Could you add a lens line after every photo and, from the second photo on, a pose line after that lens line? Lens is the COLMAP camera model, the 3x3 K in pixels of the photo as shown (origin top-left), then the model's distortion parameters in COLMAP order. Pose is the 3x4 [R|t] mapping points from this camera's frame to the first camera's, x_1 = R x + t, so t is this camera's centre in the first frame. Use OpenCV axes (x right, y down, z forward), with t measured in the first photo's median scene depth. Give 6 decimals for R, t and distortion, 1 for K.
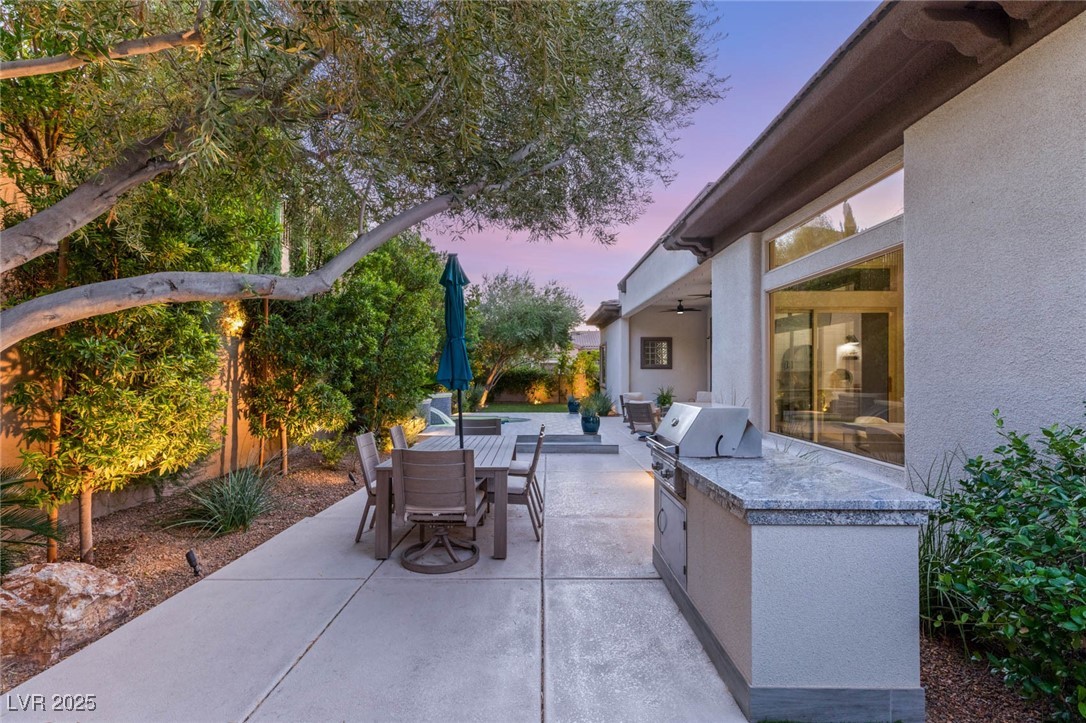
lens RADIAL K [[486.9, 0, 545.3], [0, 486.9, 369.1], [0, 0, 1]] dist [0.002381, 0.000522]
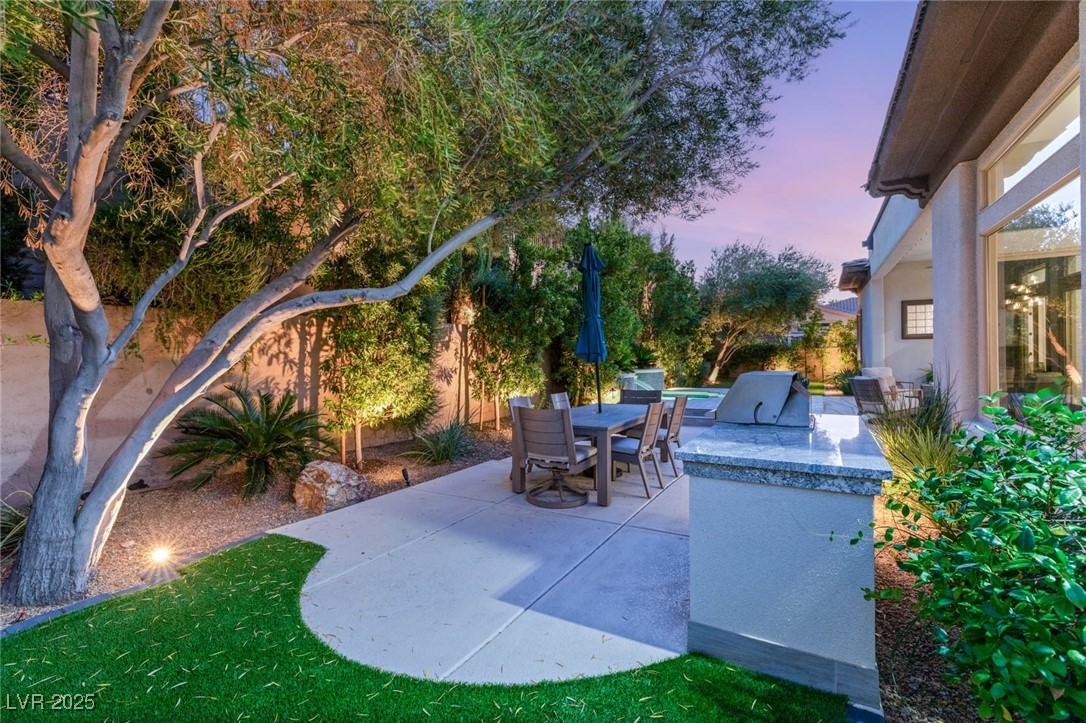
lens RADIAL K [[483.9, 0, 544.9], [0, 483.9, 357.2], [0, 0, 1]] dist [0.002269, 0.000197]
pose [[0.862433, -0.012597, -0.506015, 0.214248], [0.023295, 0.999619, 0.014818, 0.008590], [0.505636, -0.024567, 0.862397, -0.031588]]
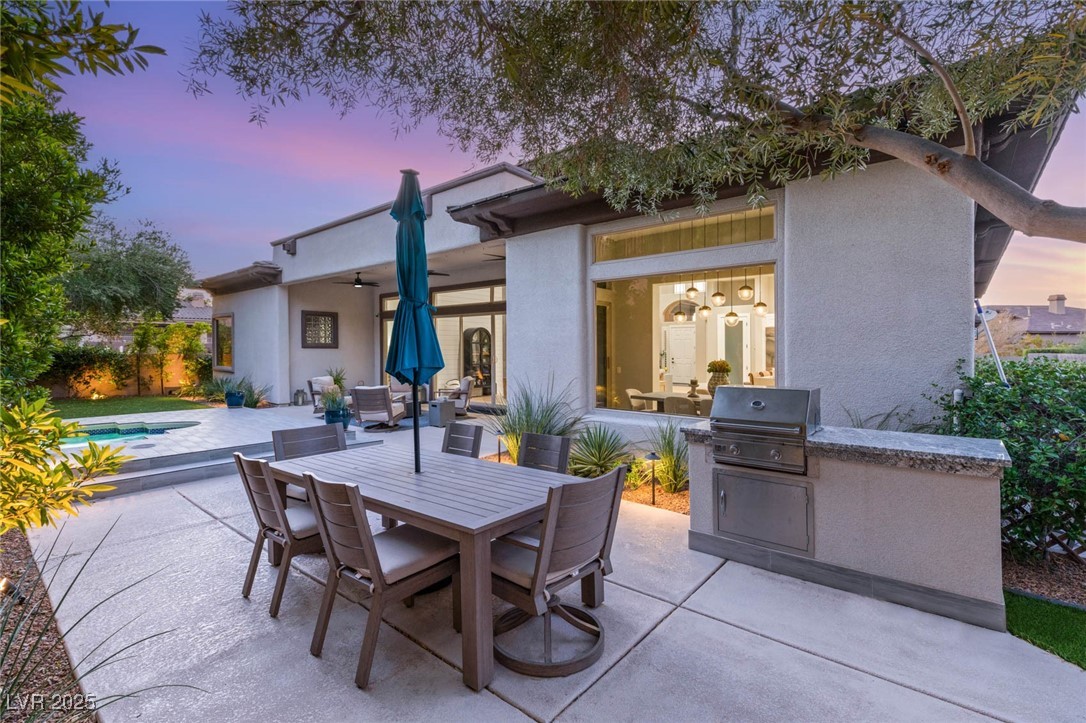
lens RADIAL K [[483.9, 0, 544.9], [0, 483.9, 357.2], [0, 0, 1]] dist [0.002269, 0.000197]
pose [[0.645782, -0.009599, 0.763461, -0.410268], [-0.005665, 0.999833, 0.017362, -0.003567], [-0.763501, -0.015537, 0.645620, 0.332744]]
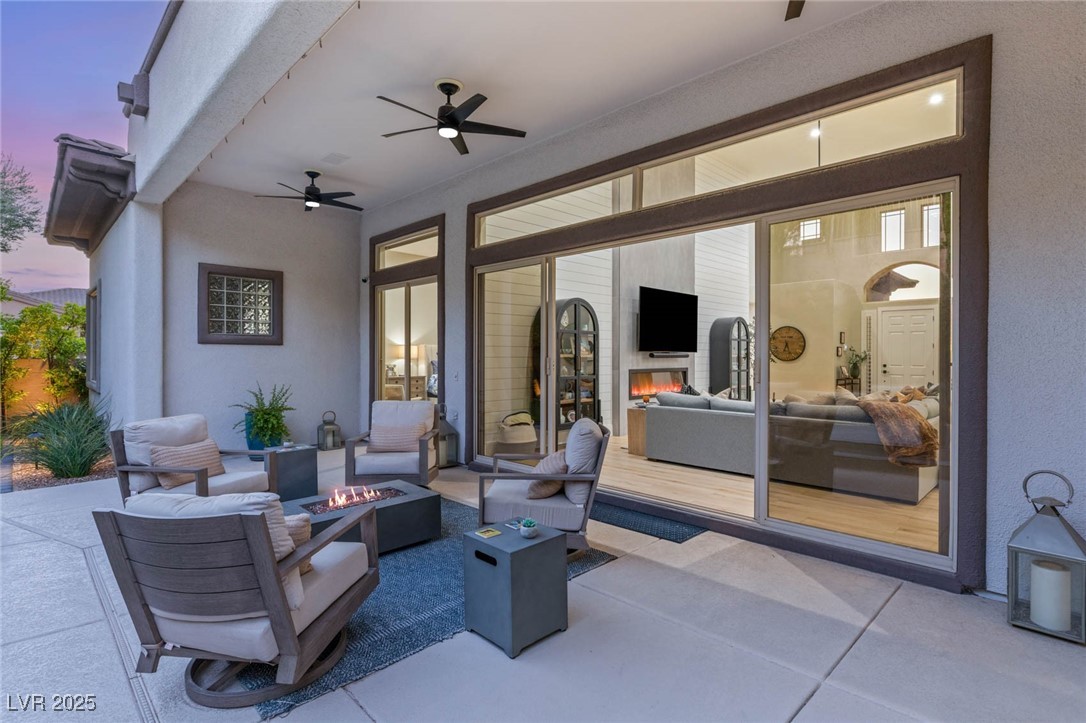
lens RADIAL K [[528.1, 0, 536.3], [0, 528.1, 359.1], [0, 0, 1]] dist [-0.000022, 0.000471]
pose [[0.723056, 0.002298, 0.690786, 0.237828], [-0.006107, 0.999977, 0.003066, 0.022237], [-0.690763, -0.006436, 0.723053, 1.211967]]
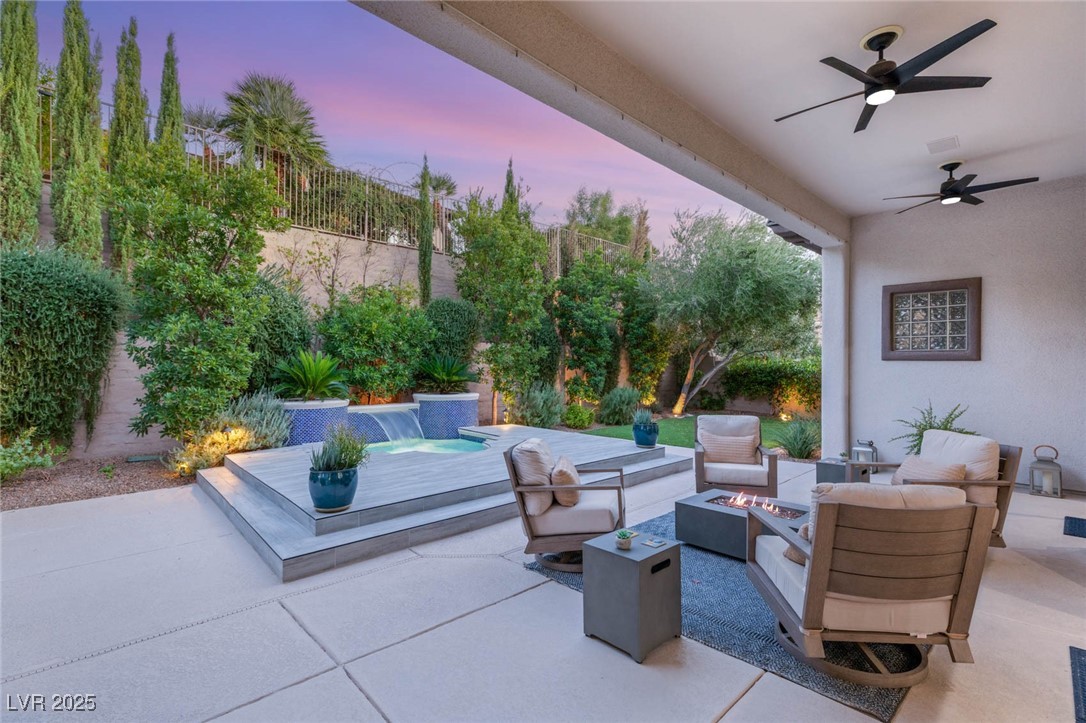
lens RADIAL K [[483.9, 0, 544.9], [0, 483.9, 357.2], [0, 0, 1]] dist [0.002269, 0.000197]
pose [[0.687364, -0.003472, -0.726305, 0.722434], [-0.008235, 0.999887, -0.012573, 0.011454], [0.726267, 0.014623, 0.687257, 1.190114]]
